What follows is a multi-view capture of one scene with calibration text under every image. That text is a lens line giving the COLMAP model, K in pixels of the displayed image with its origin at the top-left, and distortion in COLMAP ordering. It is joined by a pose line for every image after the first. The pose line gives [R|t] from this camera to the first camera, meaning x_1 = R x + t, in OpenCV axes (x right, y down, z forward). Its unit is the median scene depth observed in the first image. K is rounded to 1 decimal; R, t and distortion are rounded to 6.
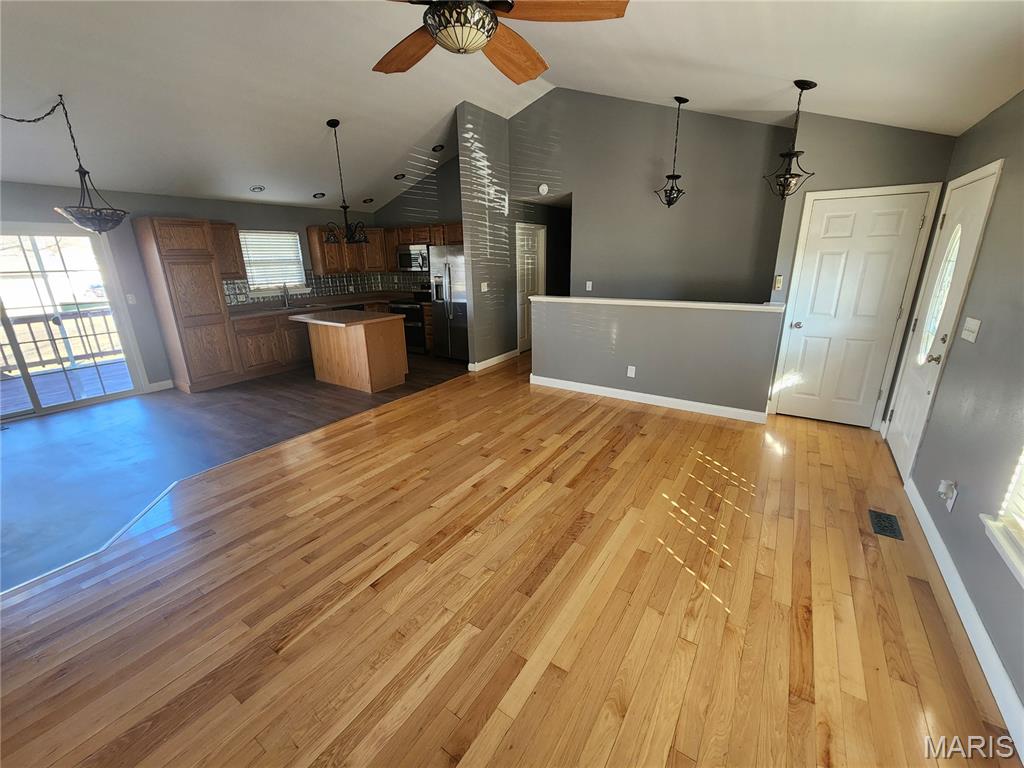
lens RADIAL K [[418.1, 0, 512.4], [0, 418.1, 381.5], [0, 0, 1]] dist [-0.001295, 0.000775]
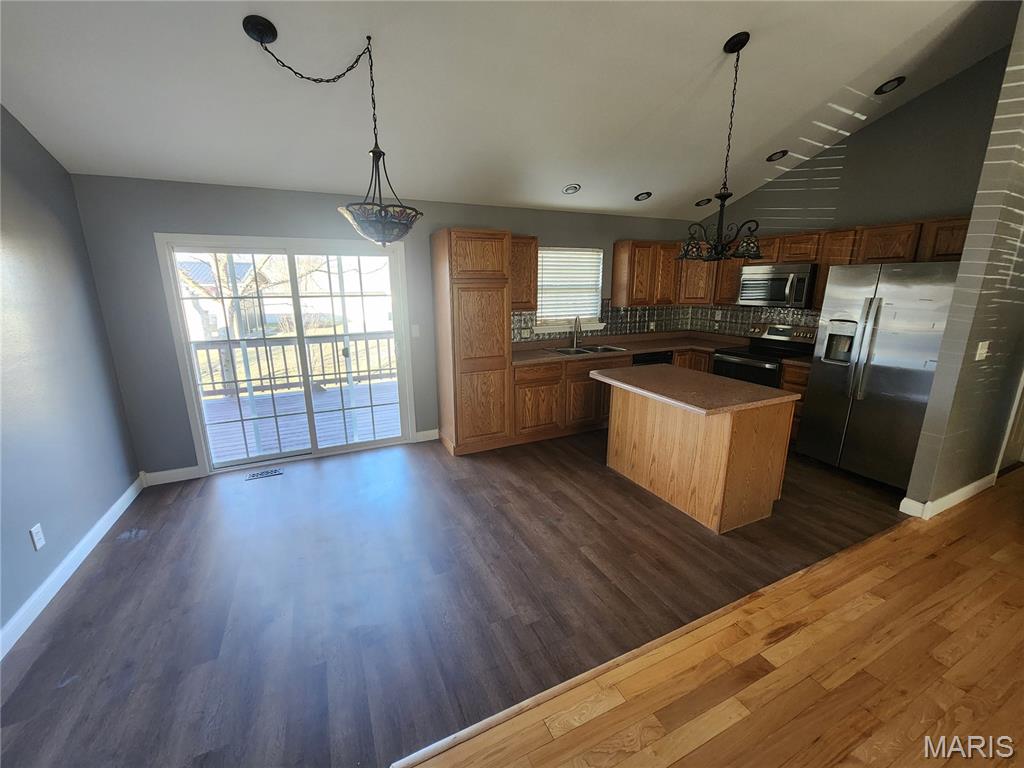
lens RADIAL K [[418.1, 0, 512.4], [0, 418.1, 381.5], [0, 0, 1]] dist [-0.001295, 0.000775]
pose [[0.854569, 0.131557, -0.502399, -0.316895], [-0.159003, 0.987206, -0.011954, -0.116497], [0.494399, 0.090098, 0.864553, 0.385121]]
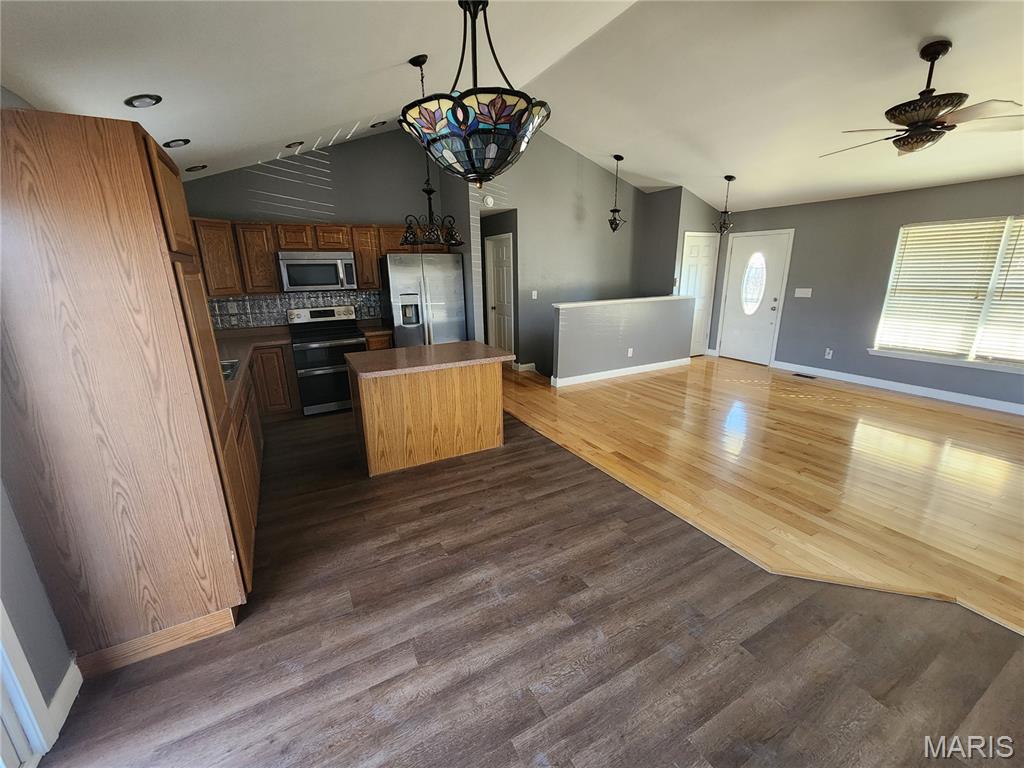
lens RADIAL K [[418.1, 0, 512.4], [0, 418.1, 381.5], [0, 0, 1]] dist [-0.001295, 0.000775]
pose [[0.470794, -0.223672, 0.853419, -0.937828], [0.263613, 0.958801, 0.105868, -0.155959], [-0.841939, 0.175131, 0.510361, 0.580257]]
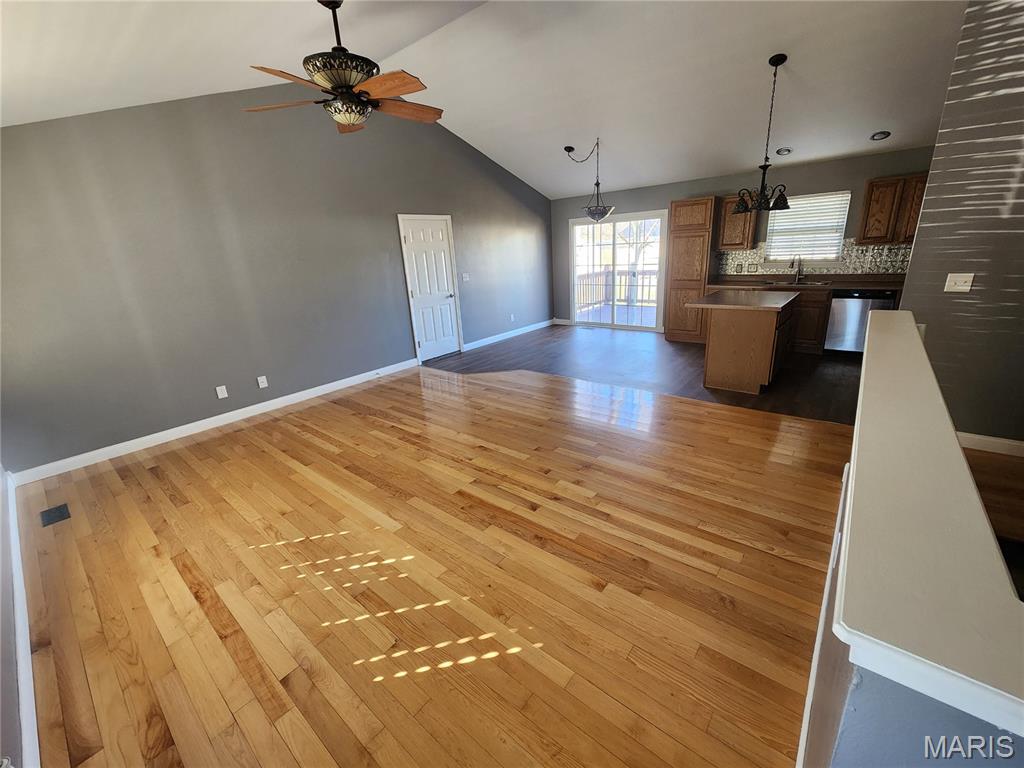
lens RADIAL K [[418.1, 0, 512.4], [0, 418.1, 381.5], [0, 0, 1]] dist [-0.001295, 0.000775]
pose [[-0.106300, 0.327027, -0.939017, 0.540377], [-0.228855, 0.910968, 0.343165, -0.193067], [0.967639, 0.251378, -0.021994, 0.619052]]
